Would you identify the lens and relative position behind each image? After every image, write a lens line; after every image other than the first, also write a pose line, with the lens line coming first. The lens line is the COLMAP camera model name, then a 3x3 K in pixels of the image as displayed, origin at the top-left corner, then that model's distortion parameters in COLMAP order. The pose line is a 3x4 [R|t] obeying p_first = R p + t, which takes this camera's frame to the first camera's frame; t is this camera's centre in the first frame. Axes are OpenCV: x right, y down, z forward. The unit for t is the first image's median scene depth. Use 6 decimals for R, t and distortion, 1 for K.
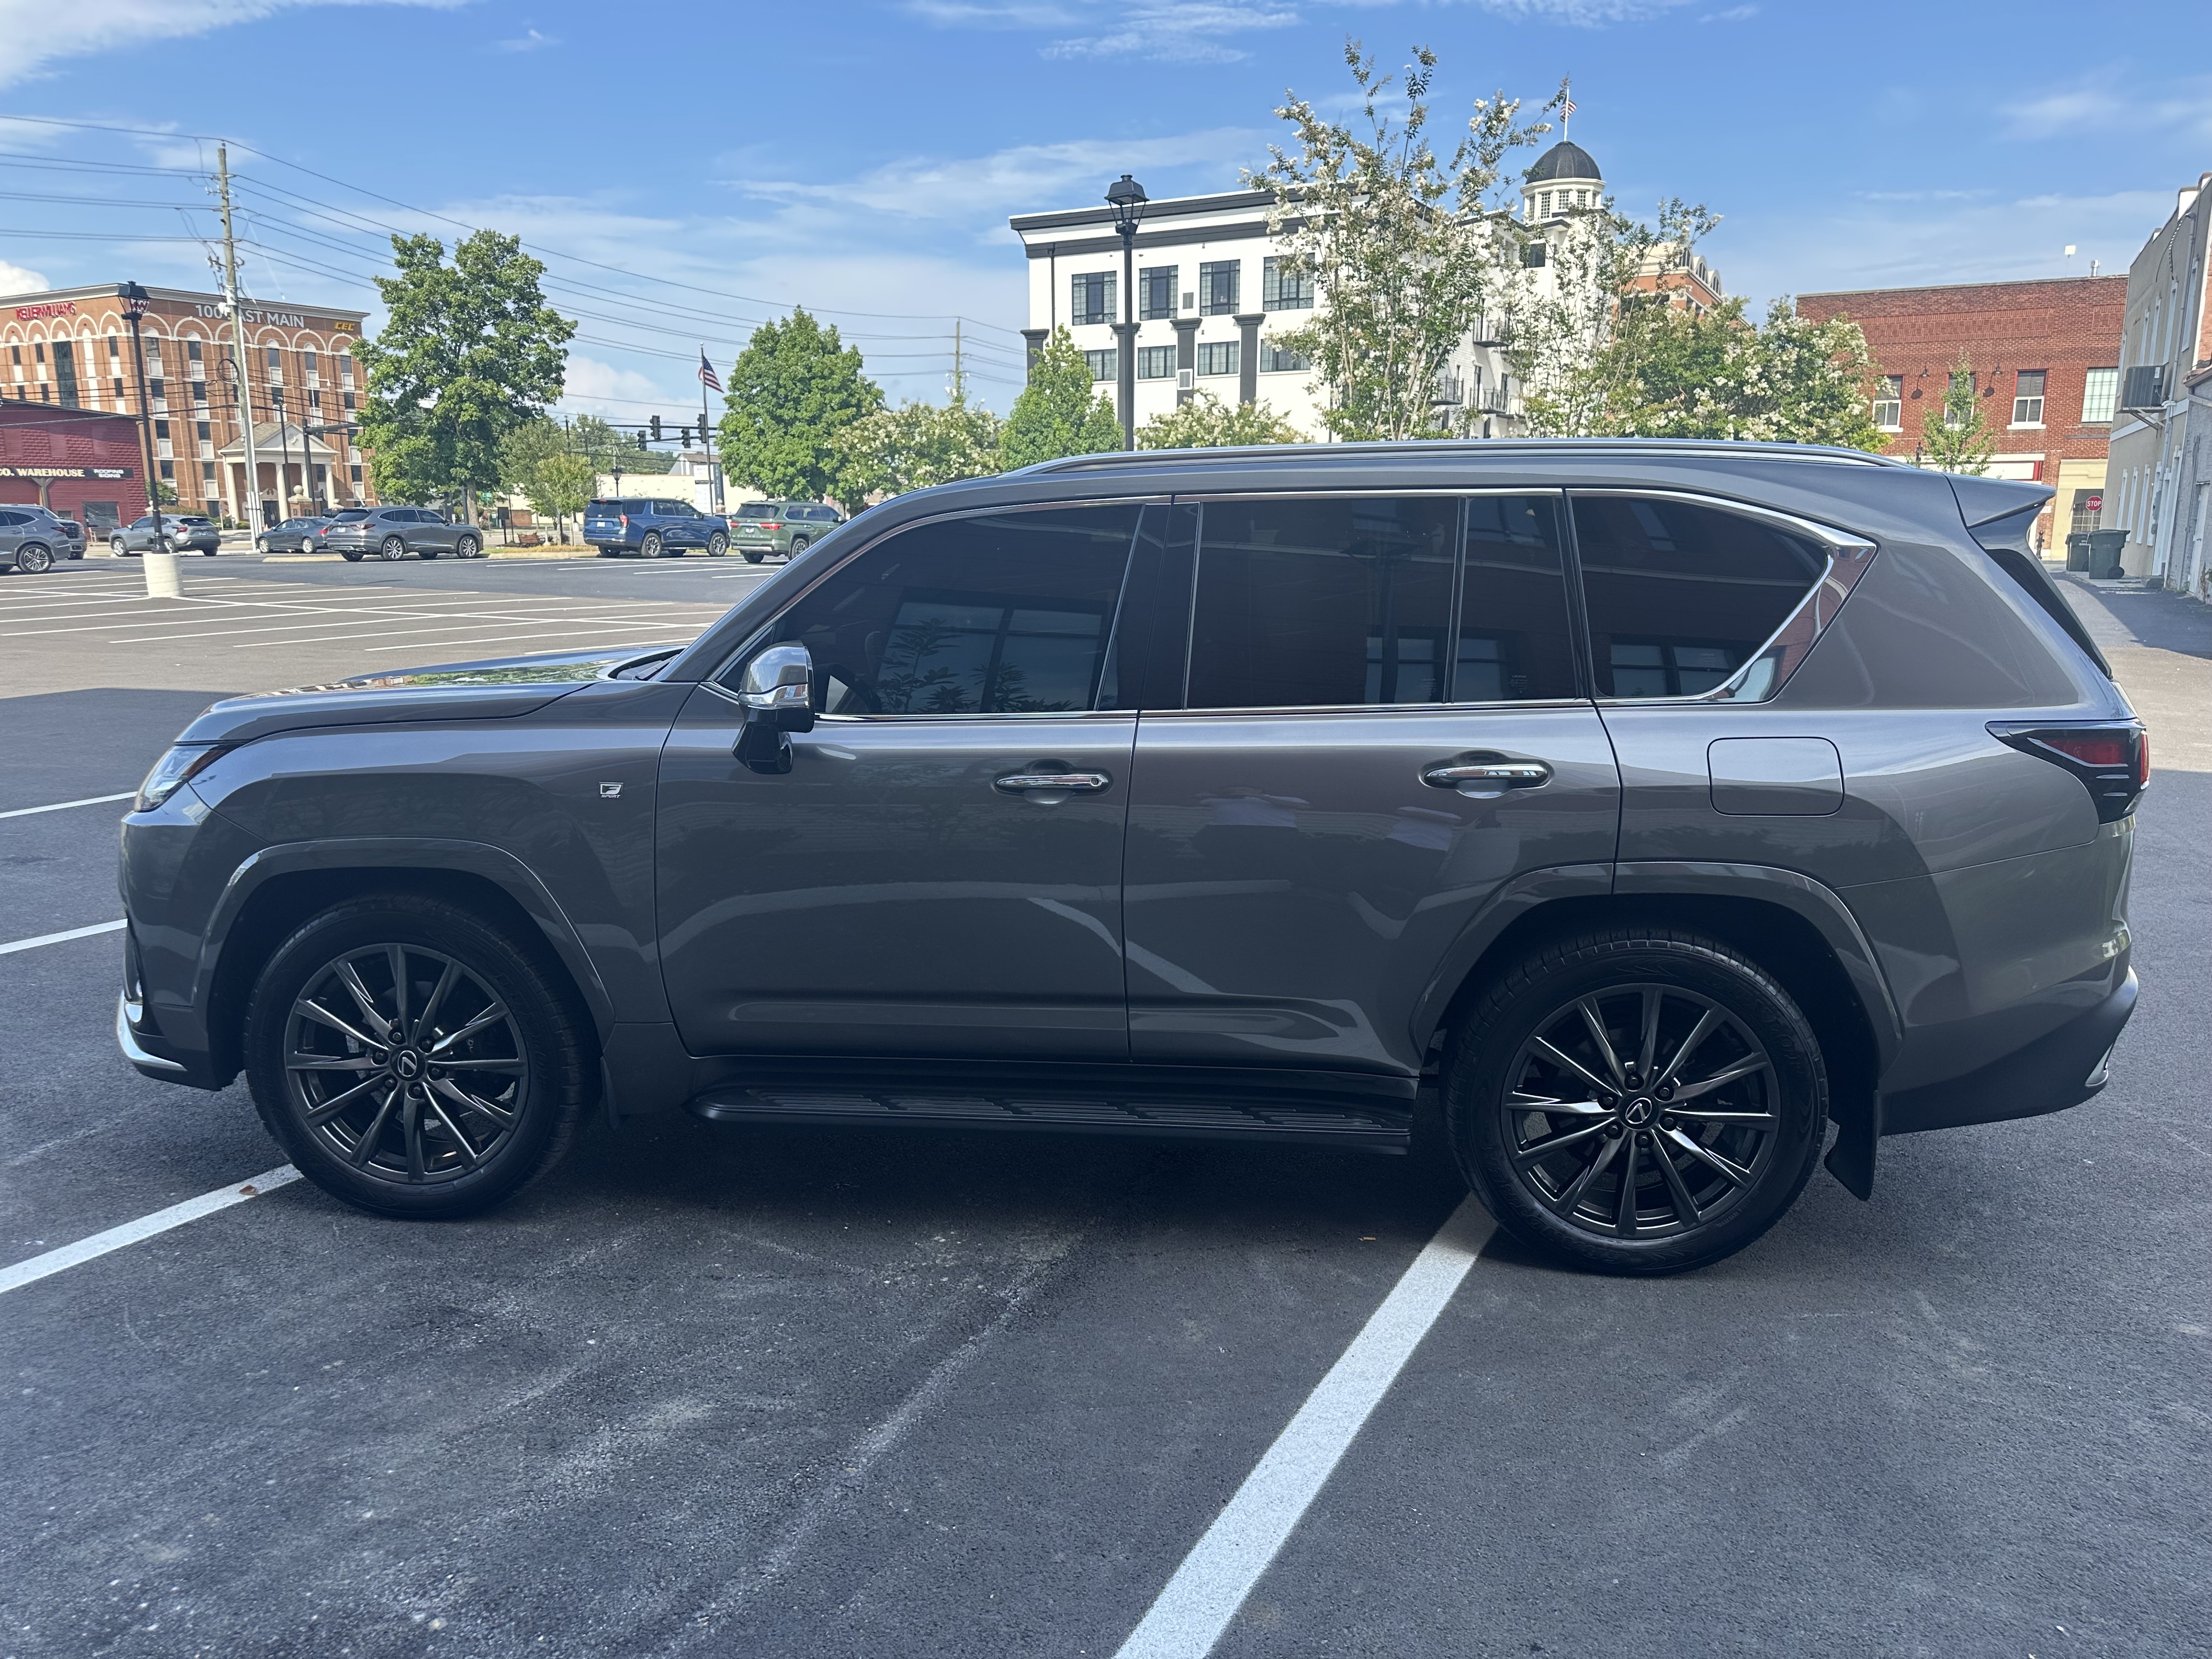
lens RADIAL K [[1585.5, 0, 1143.6], [0, 1585.5, 911.2], [0, 0, 1]] dist [0.028328, -0.035904]
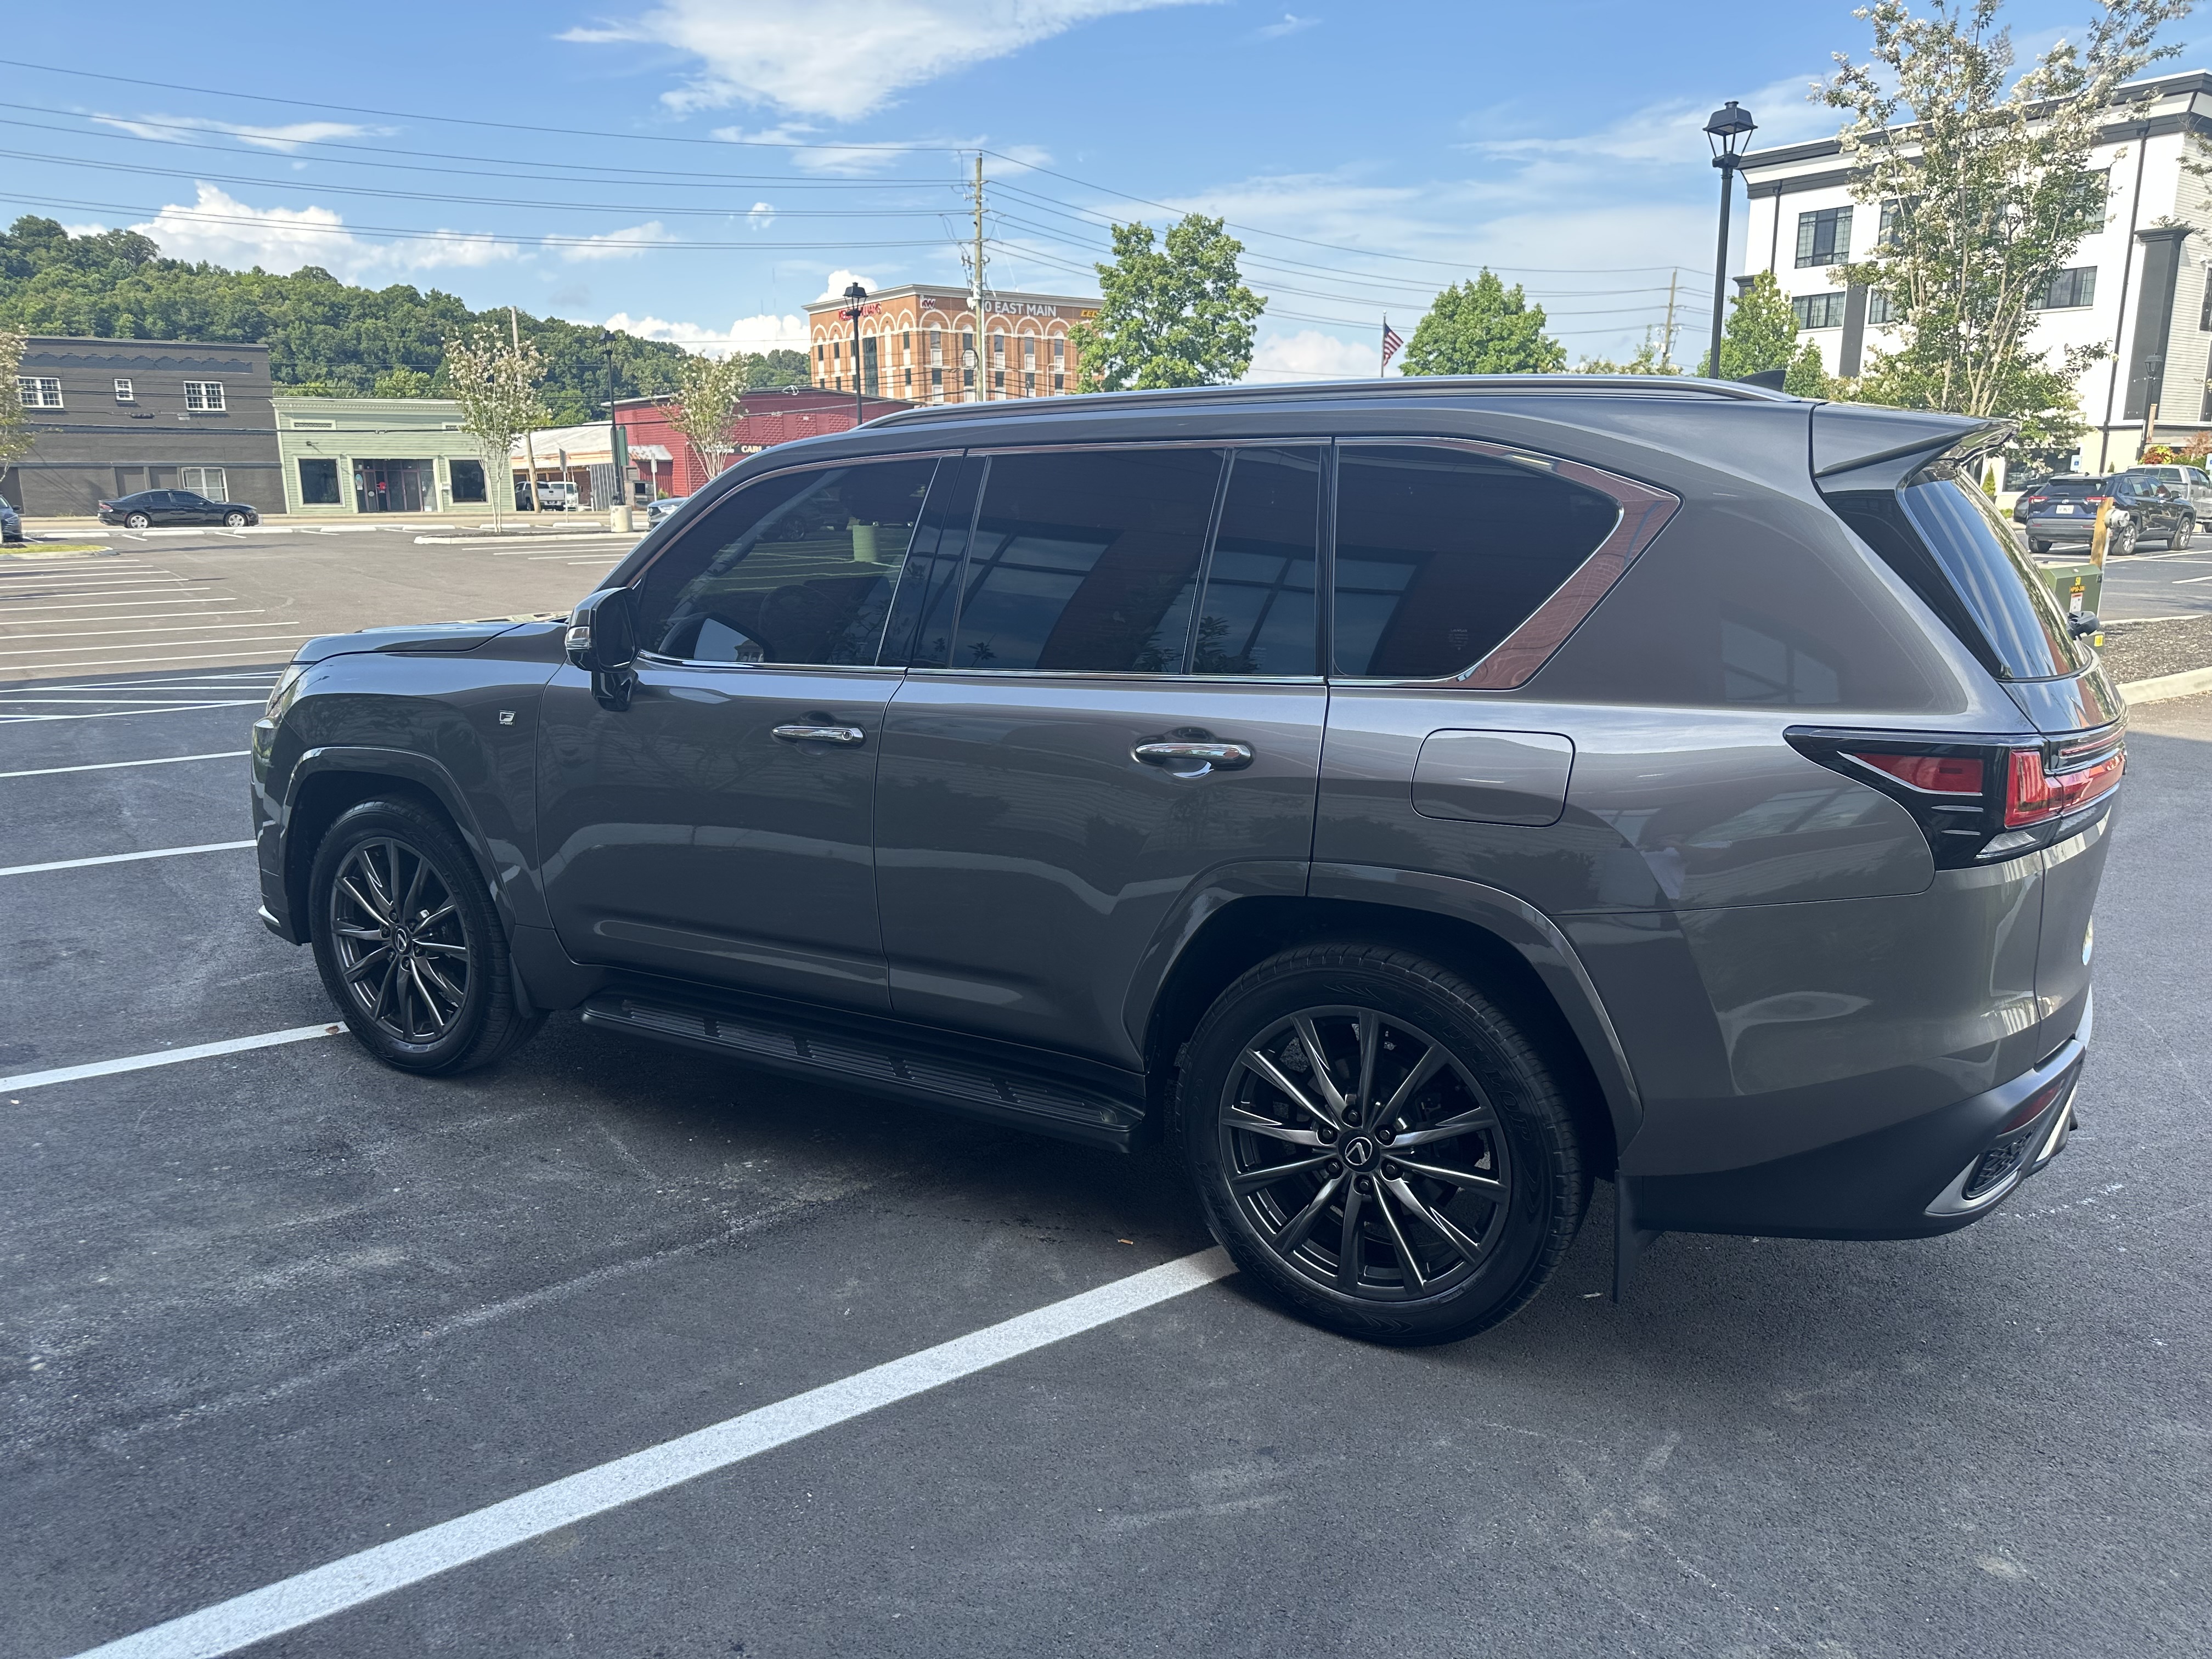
lens RADIAL K [[1585.5, 0, 1103.1], [0, 1585.5, 927.1], [0, 0, 1]] dist [0.028328, -0.035904]
pose [[0.901912, 0.110327, -0.417592, 0.490244], [-0.098469, 0.993888, 0.049912, -0.024422], [0.420546, -0.003896, 0.907263, 0.136878]]
